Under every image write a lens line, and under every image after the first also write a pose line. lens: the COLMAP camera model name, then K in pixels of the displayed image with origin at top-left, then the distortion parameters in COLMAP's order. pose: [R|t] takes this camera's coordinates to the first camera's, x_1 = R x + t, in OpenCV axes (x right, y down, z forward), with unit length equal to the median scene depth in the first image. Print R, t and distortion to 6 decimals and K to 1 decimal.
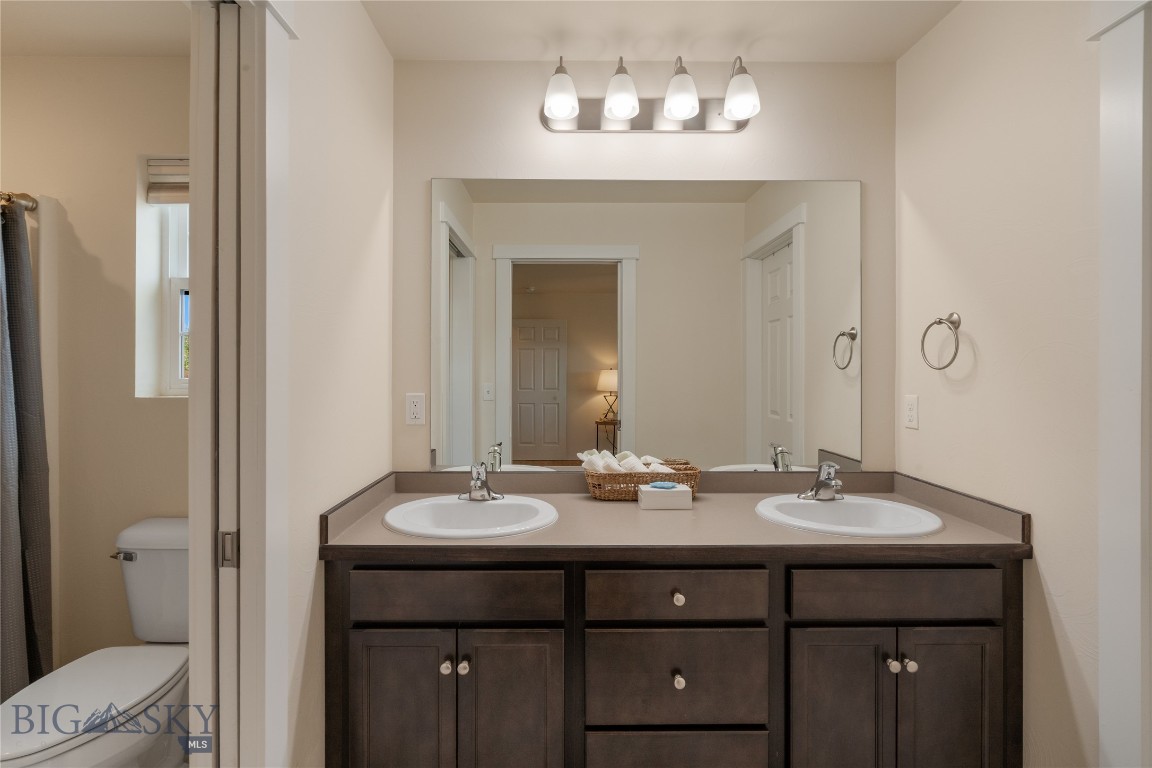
lens RADIAL K [[539.0, 0, 574.3], [0, 539.0, 374.8], [0, 0, 1]] dist [-0.003056, 0.001754]
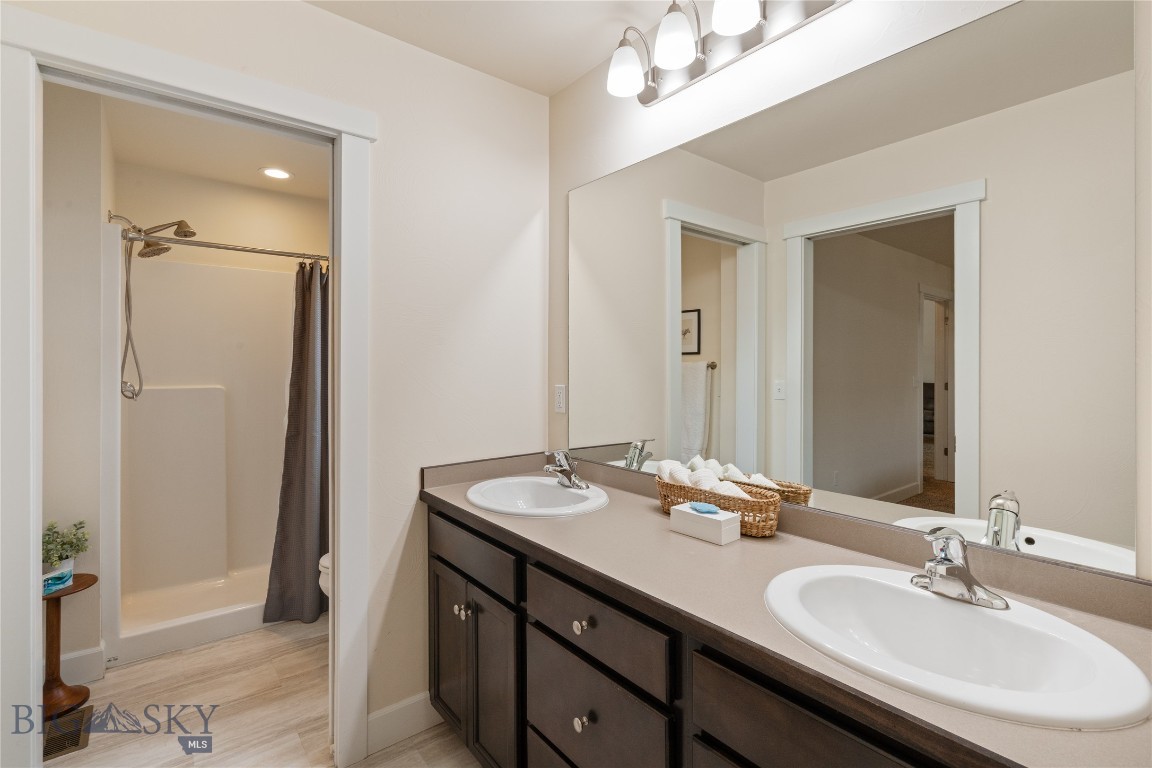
lens RADIAL K [[539.0, 0, 574.6], [0, 539.0, 377.5], [0, 0, 1]] dist [-0.003056, 0.001754]
pose [[0.601263, 0.012644, -0.798951, 0.655589], [-0.006122, 0.999918, 0.011217, 0.005257], [0.799028, -0.001853, 0.601291, 0.357654]]
